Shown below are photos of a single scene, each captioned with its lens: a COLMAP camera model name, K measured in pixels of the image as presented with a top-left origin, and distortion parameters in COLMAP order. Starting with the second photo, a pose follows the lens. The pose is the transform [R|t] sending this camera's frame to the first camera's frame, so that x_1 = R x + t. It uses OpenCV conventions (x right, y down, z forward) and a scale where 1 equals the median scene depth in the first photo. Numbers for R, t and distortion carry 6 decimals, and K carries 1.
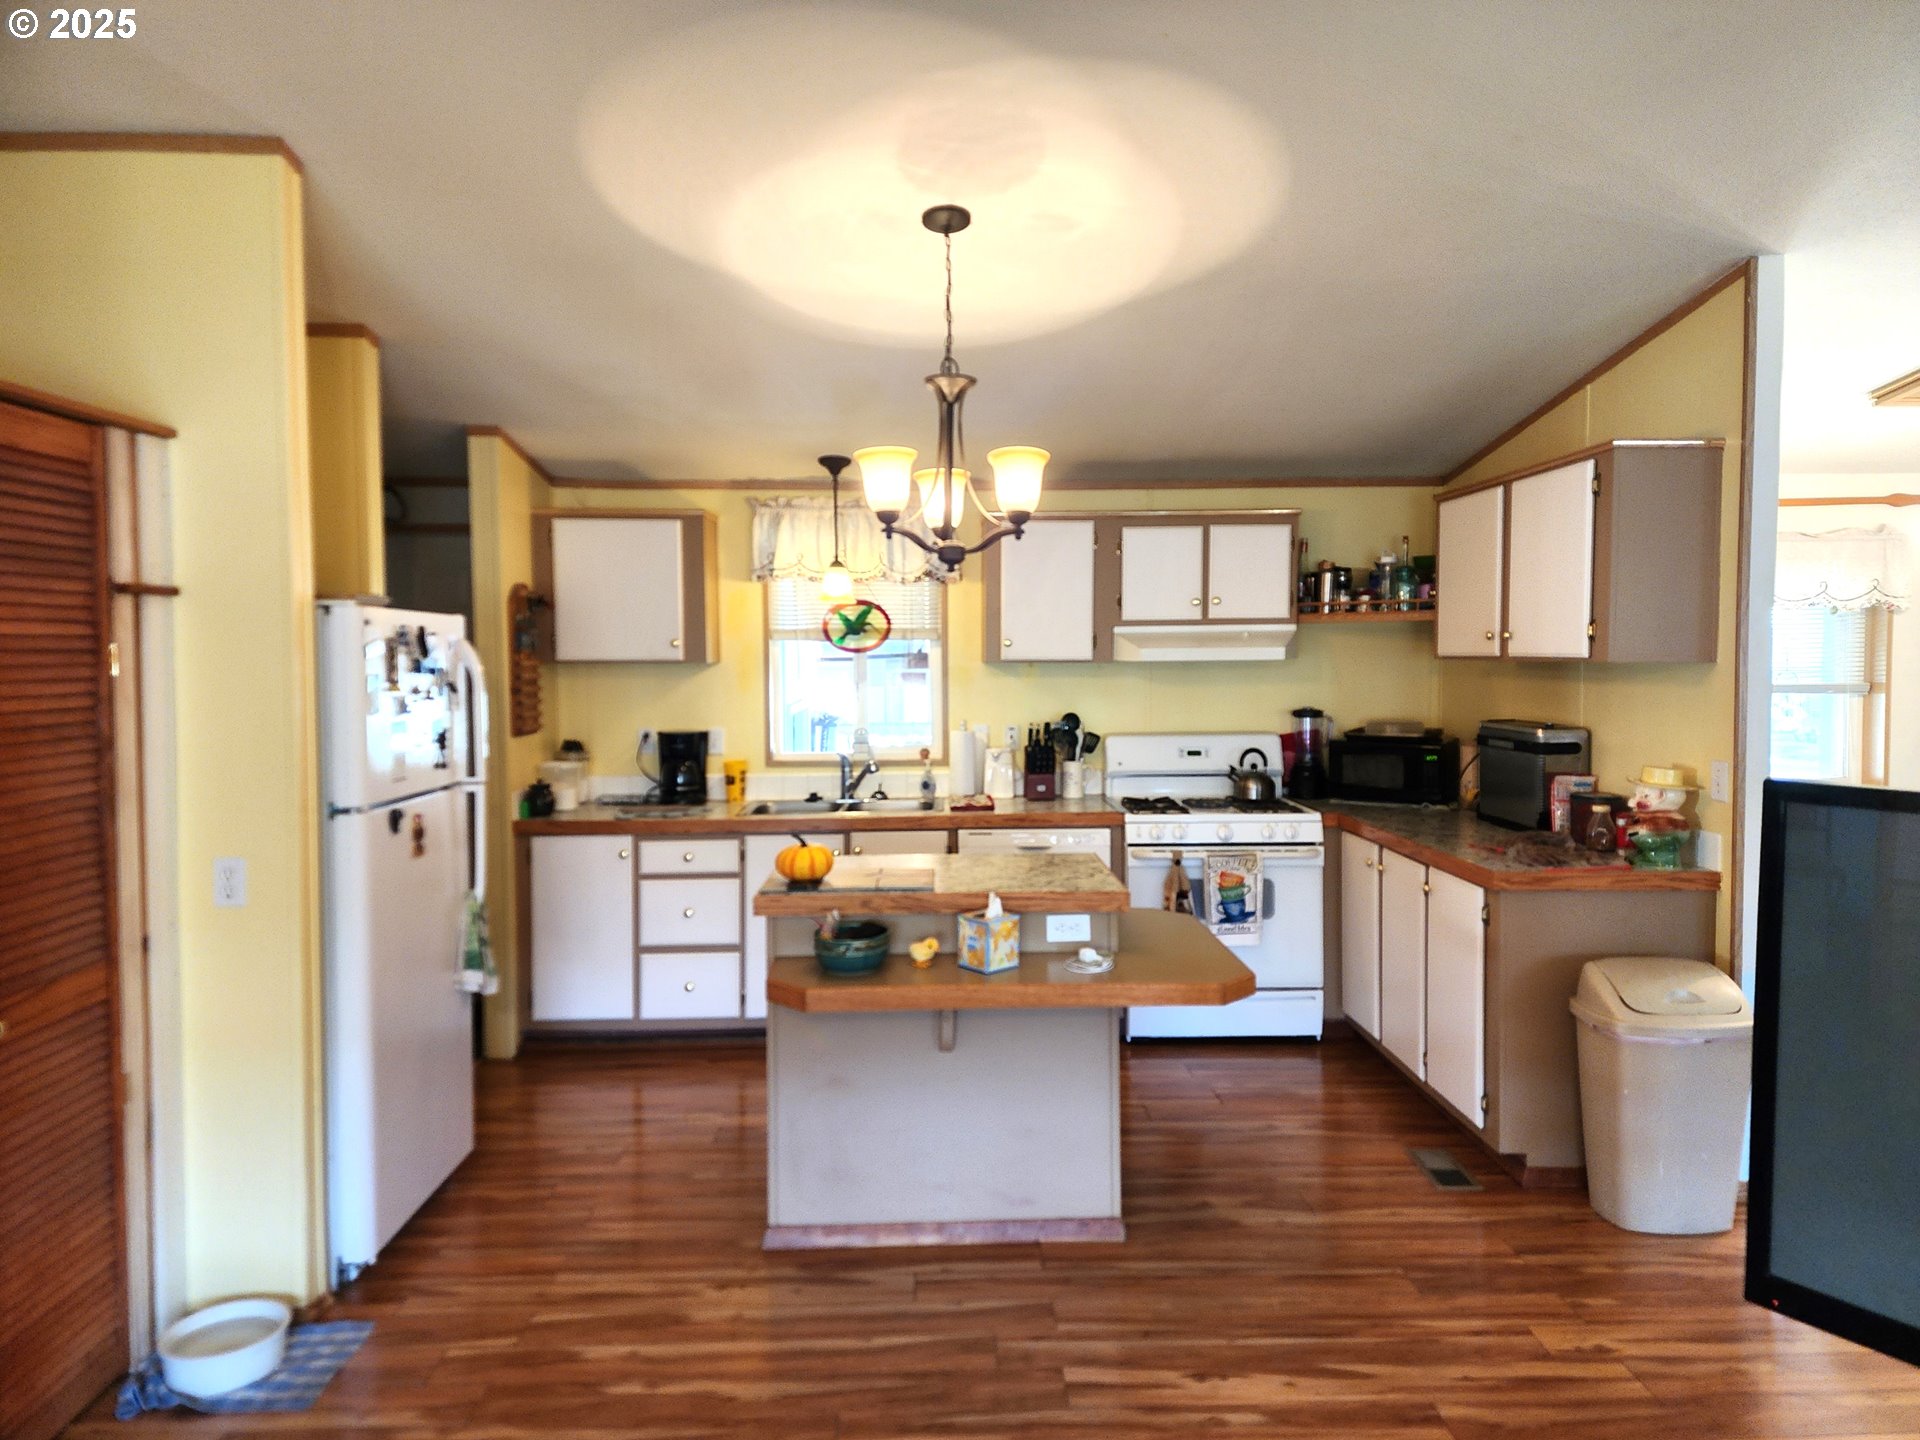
lens RADIAL K [[1253.8, 0, 953.6], [0, 1253.8, 713.3], [0, 0, 1]] dist [0.083577, -0.098399]
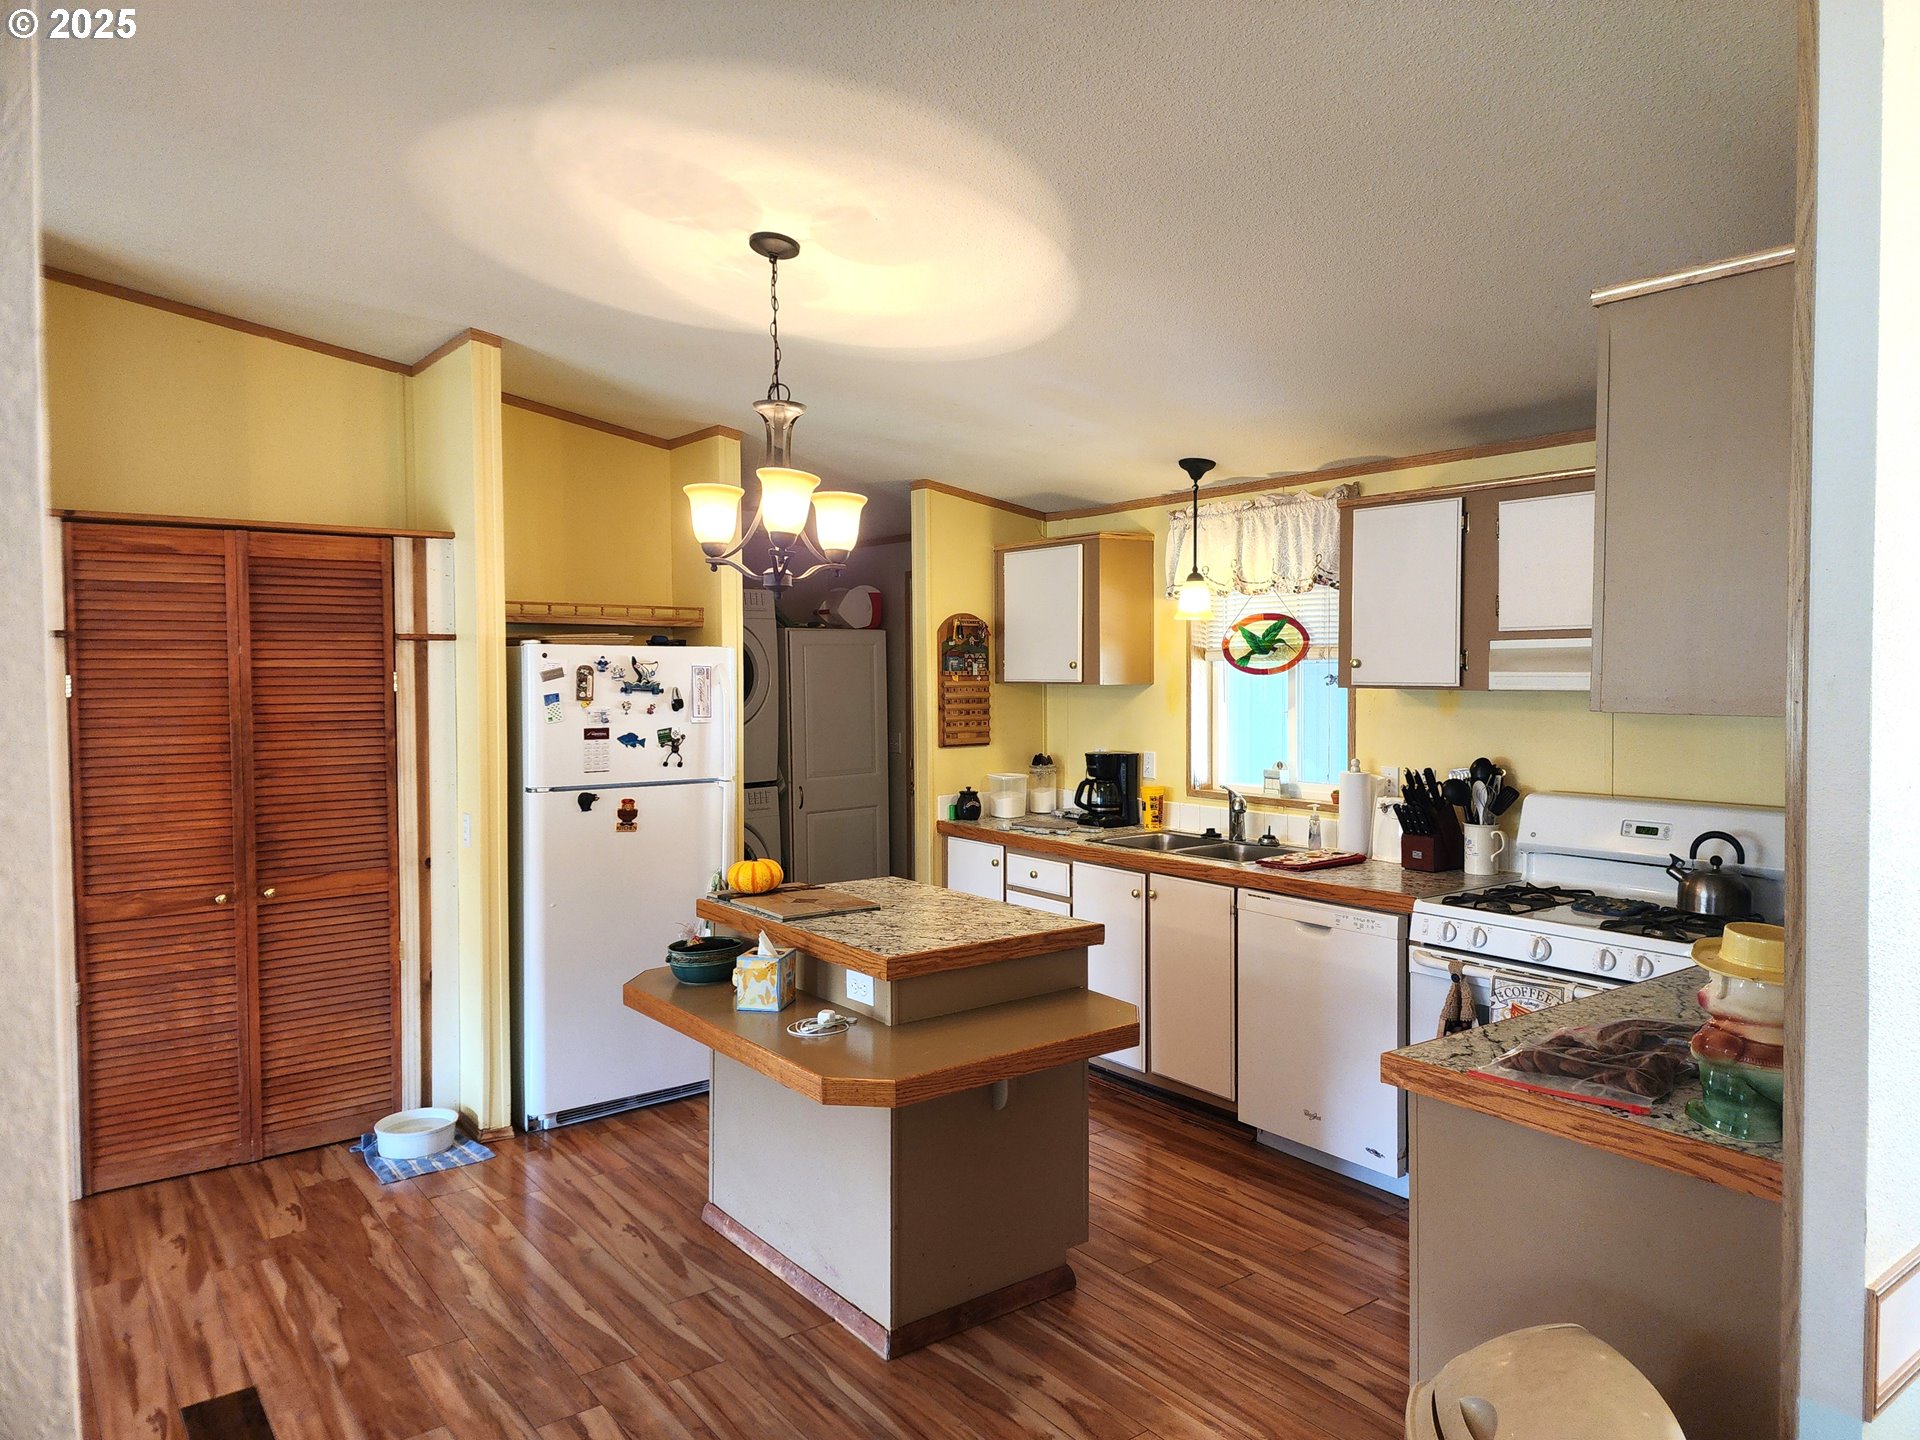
lens RADIAL K [[1253.8, 0, 953.6], [0, 1253.8, 713.3], [0, 0, 1]] dist [0.083577, -0.098399]
pose [[0.584494, 0.032565, -0.810744, 0.574564], [-0.037564, 0.999209, 0.013054, -0.027262], [0.810528, 0.022824, 0.585255, 0.347996]]
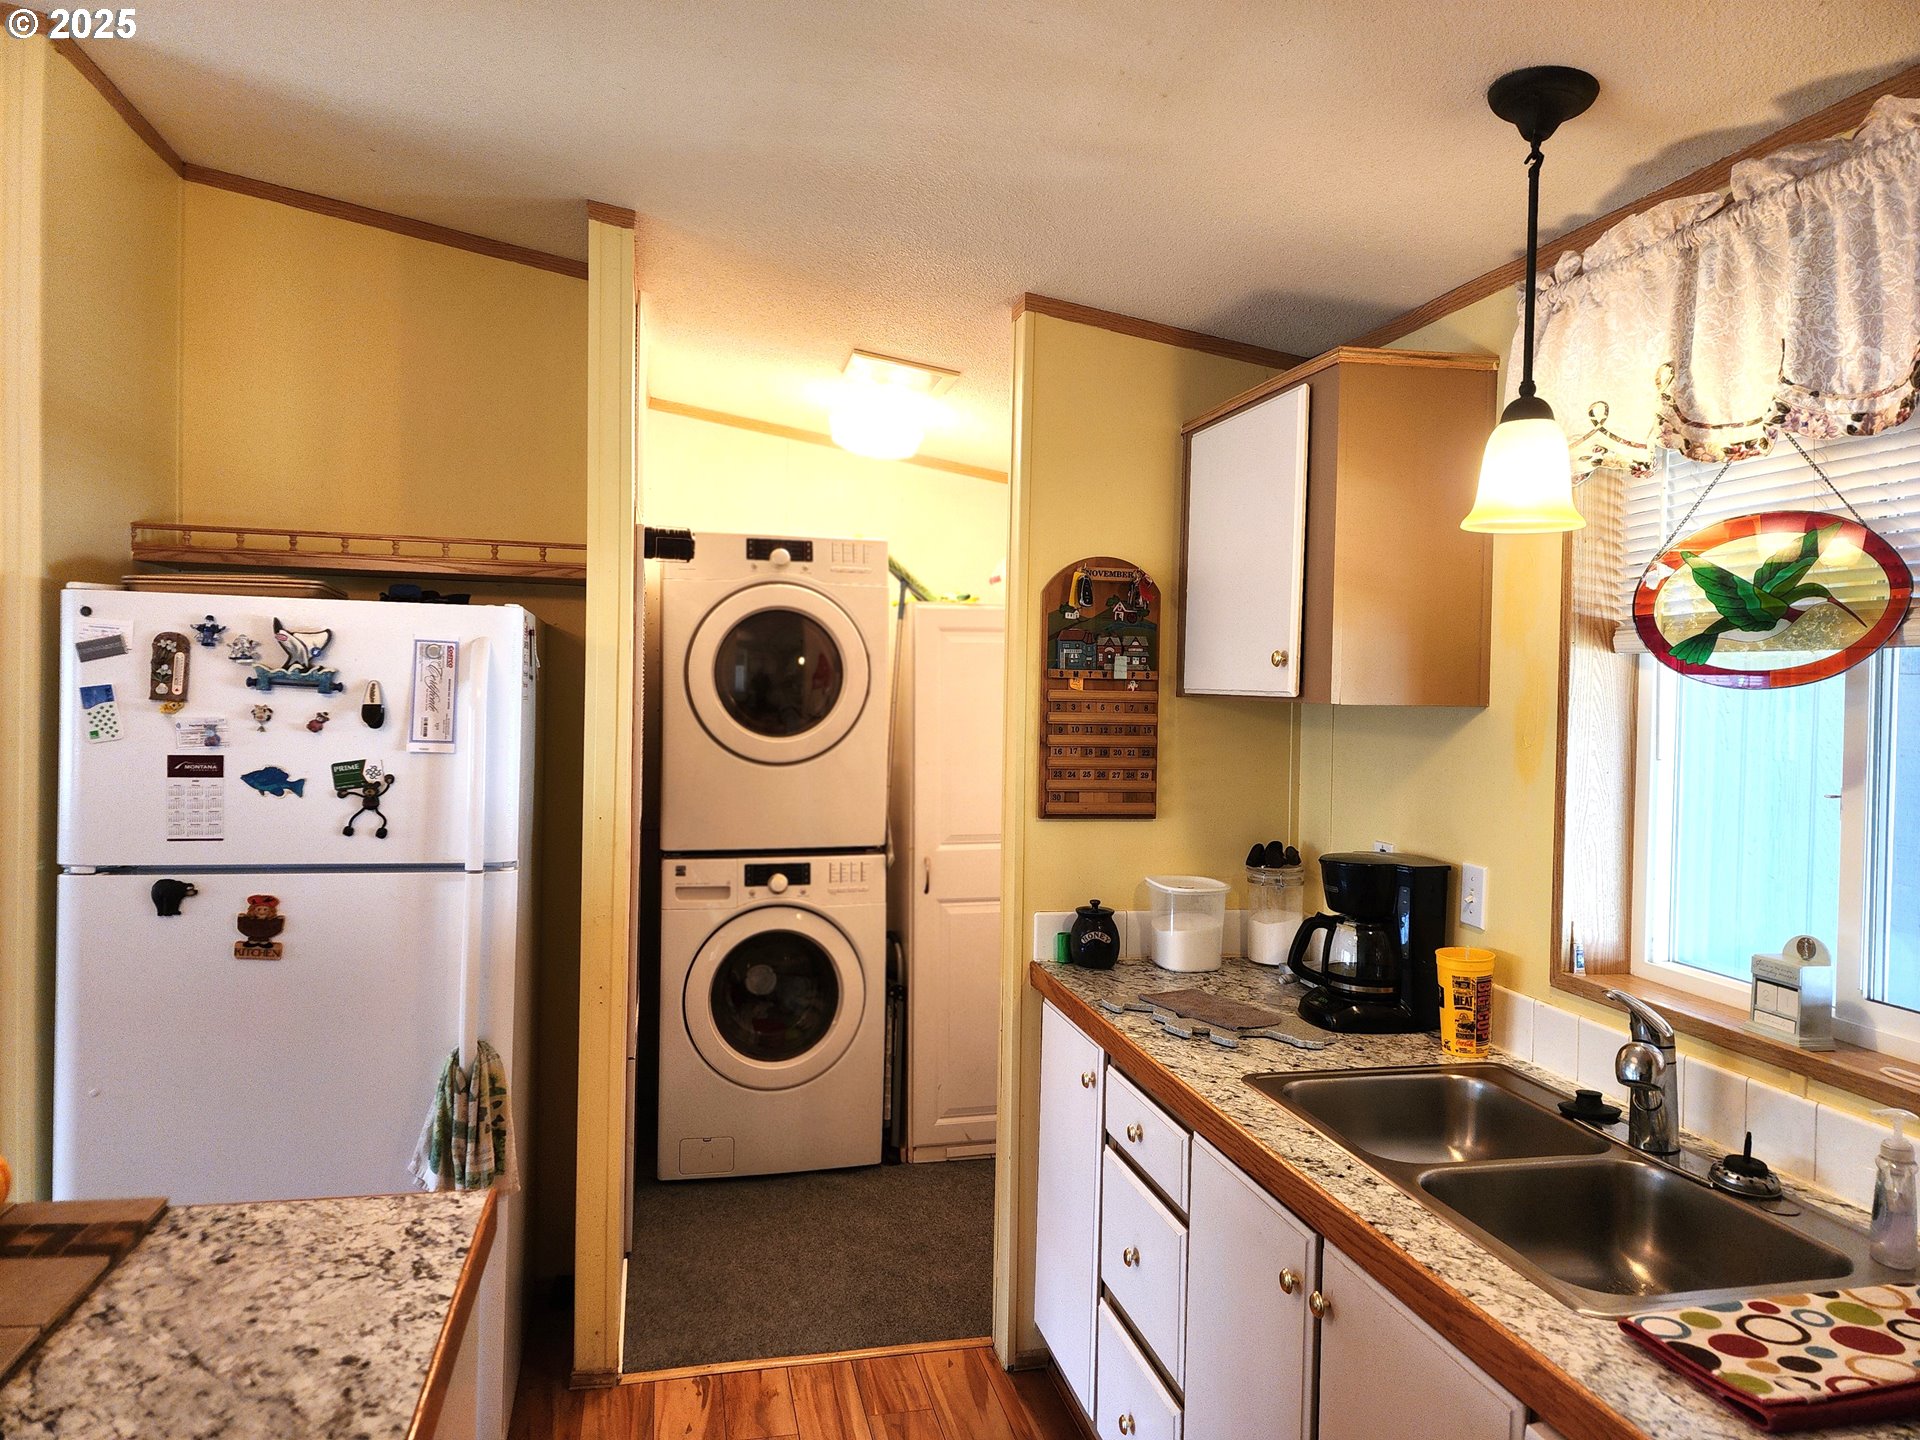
lens RADIAL K [[1253.8, 0, 953.6], [0, 1253.8, 713.3], [0, 0, 1]] dist [0.083577, -0.098399]
pose [[0.196815, 0.034350, -0.979839, 0.214634], [-0.067861, 0.997467, 0.021337, -0.039384], [0.978089, 0.062294, 0.198648, 0.838374]]
